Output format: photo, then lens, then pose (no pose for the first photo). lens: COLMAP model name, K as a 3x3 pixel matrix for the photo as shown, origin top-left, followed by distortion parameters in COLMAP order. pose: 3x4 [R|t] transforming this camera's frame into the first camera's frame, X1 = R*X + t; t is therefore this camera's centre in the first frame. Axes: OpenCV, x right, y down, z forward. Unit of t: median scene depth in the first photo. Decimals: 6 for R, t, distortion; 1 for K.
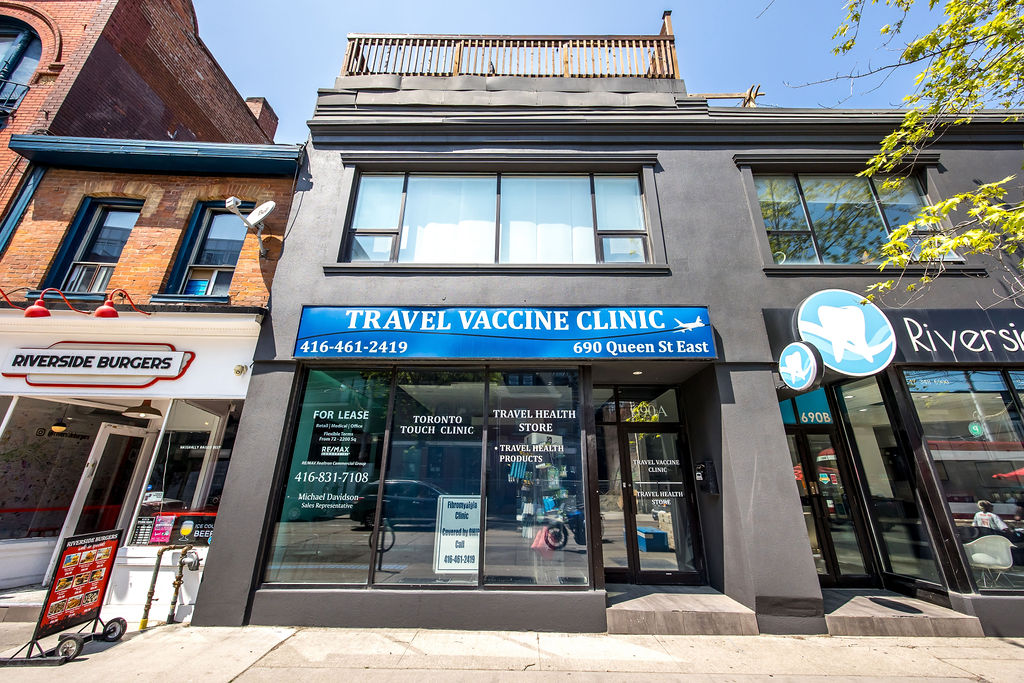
lens RADIAL K [[448.5, 0, 513.3], [0, 448.5, 310.4], [0, 0, 1]] dist [0.000908, 0.000025]
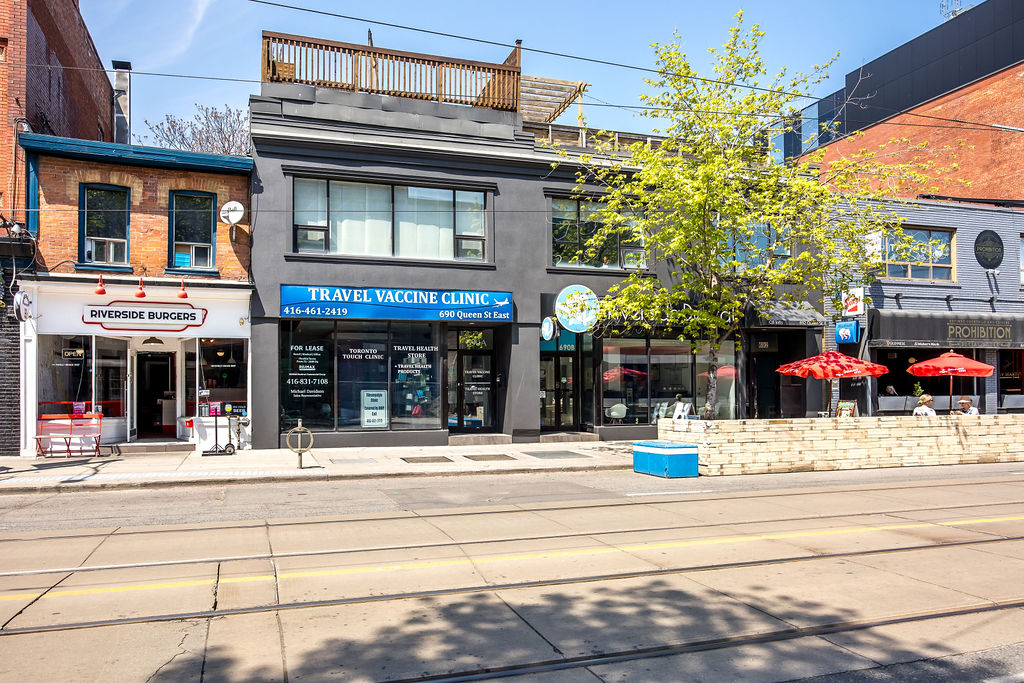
lens RADIAL K [[771.6, 0, 512.0], [0, 771.6, 341.5], [0, 0, 1]] dist [0.040476, -0.000506]
pose [[0.946286, 0.009619, 0.323186, -0.589347], [-0.106087, 0.953459, 0.282245, -0.713859], [-0.305430, -0.301370, 0.903265, -1.923998]]
